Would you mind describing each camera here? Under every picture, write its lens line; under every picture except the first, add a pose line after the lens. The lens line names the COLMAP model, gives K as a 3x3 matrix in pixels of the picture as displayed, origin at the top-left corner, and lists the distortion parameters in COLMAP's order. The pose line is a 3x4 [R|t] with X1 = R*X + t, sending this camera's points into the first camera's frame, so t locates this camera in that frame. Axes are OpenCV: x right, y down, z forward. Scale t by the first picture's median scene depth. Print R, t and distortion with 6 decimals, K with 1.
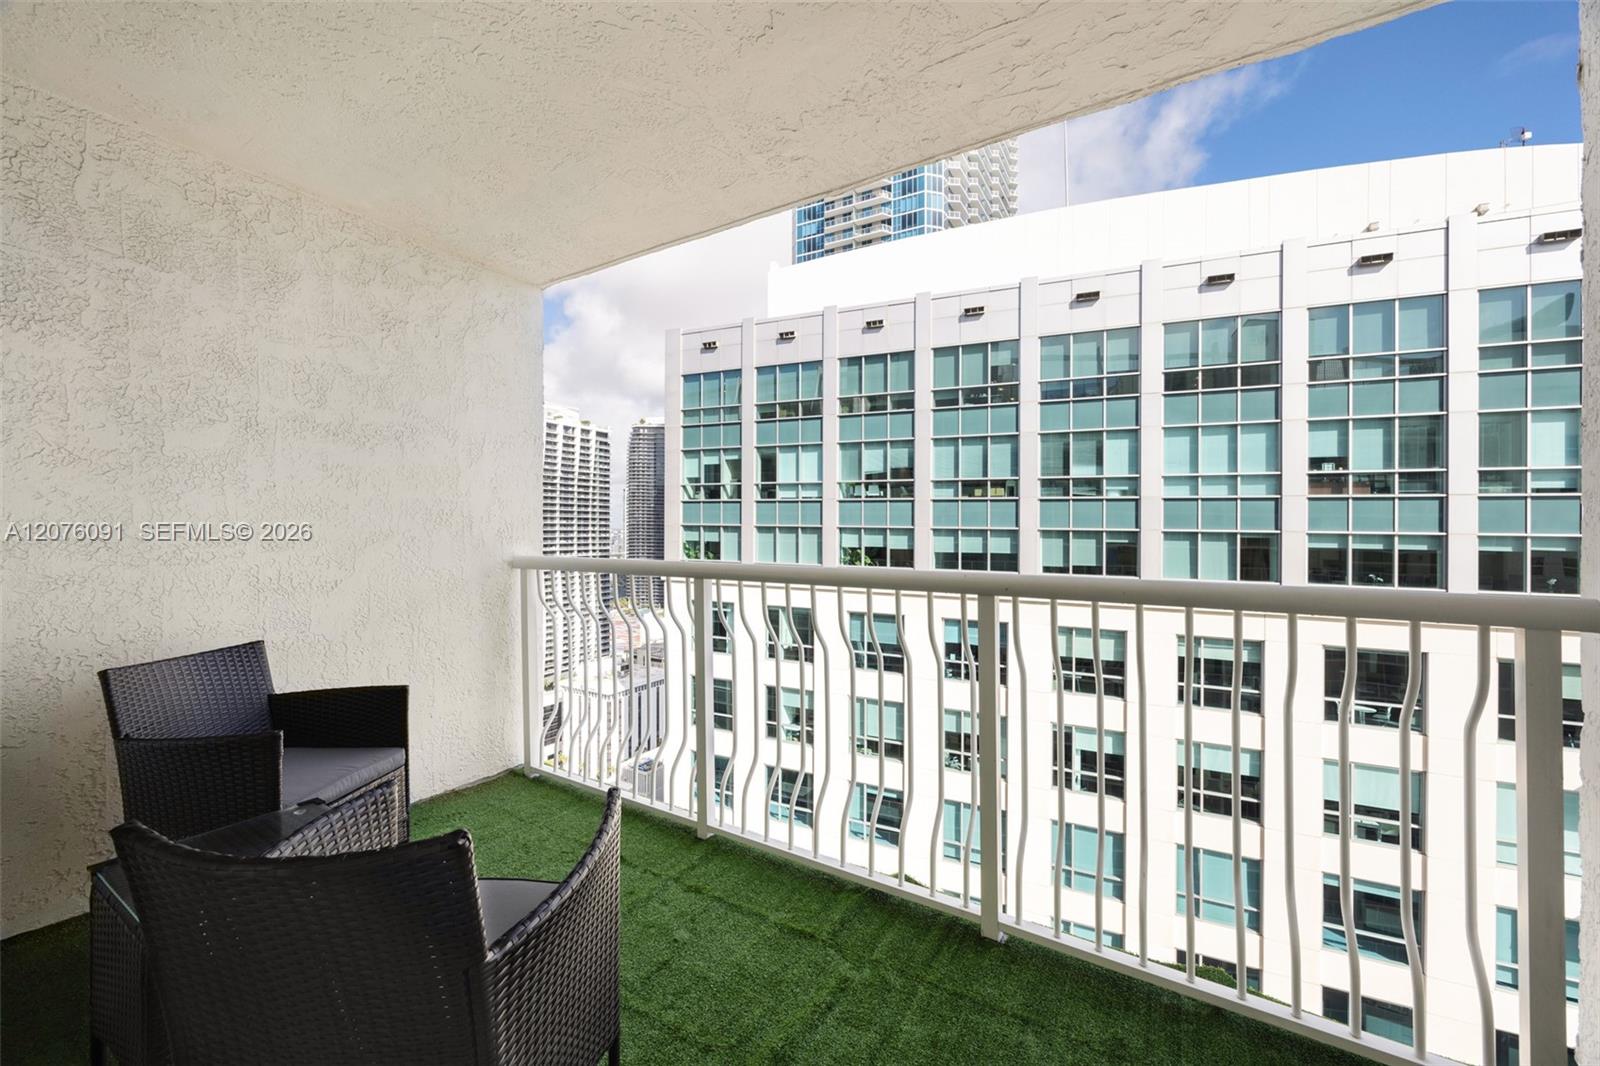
lens RADIAL K [[570.4, 0, 800.8], [0, 570.4, 521.5], [0, 0, 1]] dist [0.000238, 0.000018]
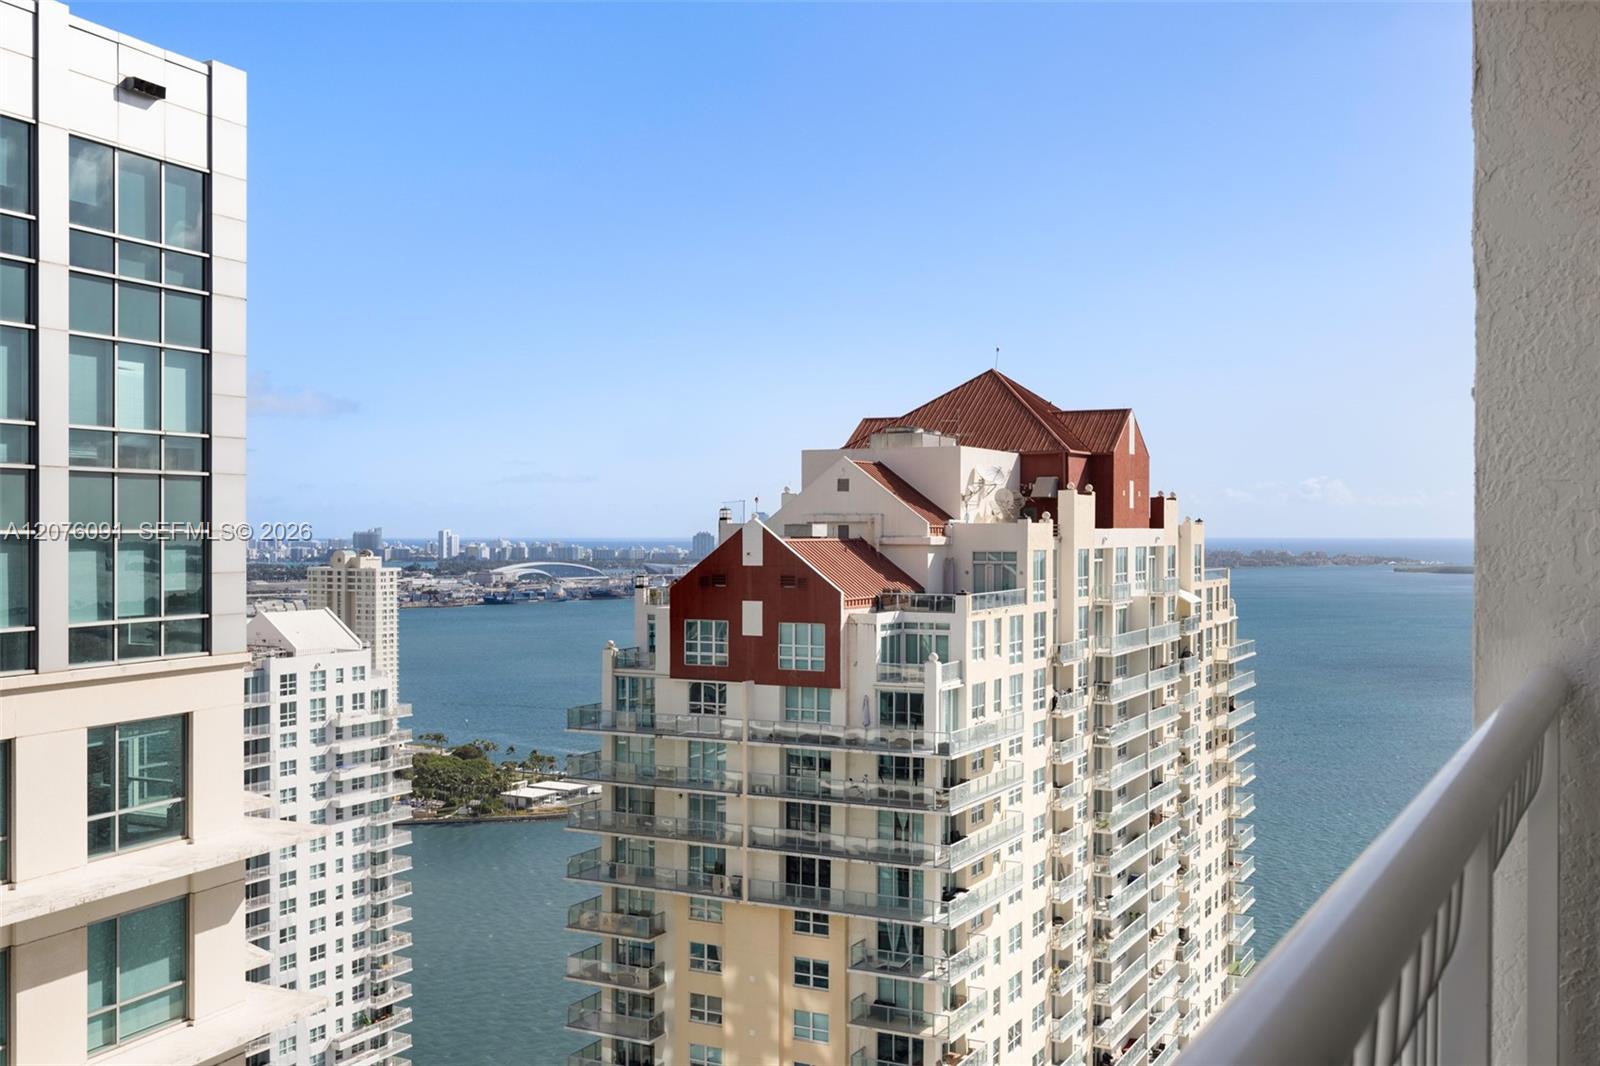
lens RADIAL K [[1592.9, 0, 800.0], [0, 1592.9, 533.0], [0, 0, 1]] dist [-0.003328, 0.011101]
pose [[-0.008023, -0.017364, 0.999817, -0.702792], [0.000613, 0.999849, 0.017369, -0.007536], [-0.999968, 0.000752, -0.008011, 0.294487]]
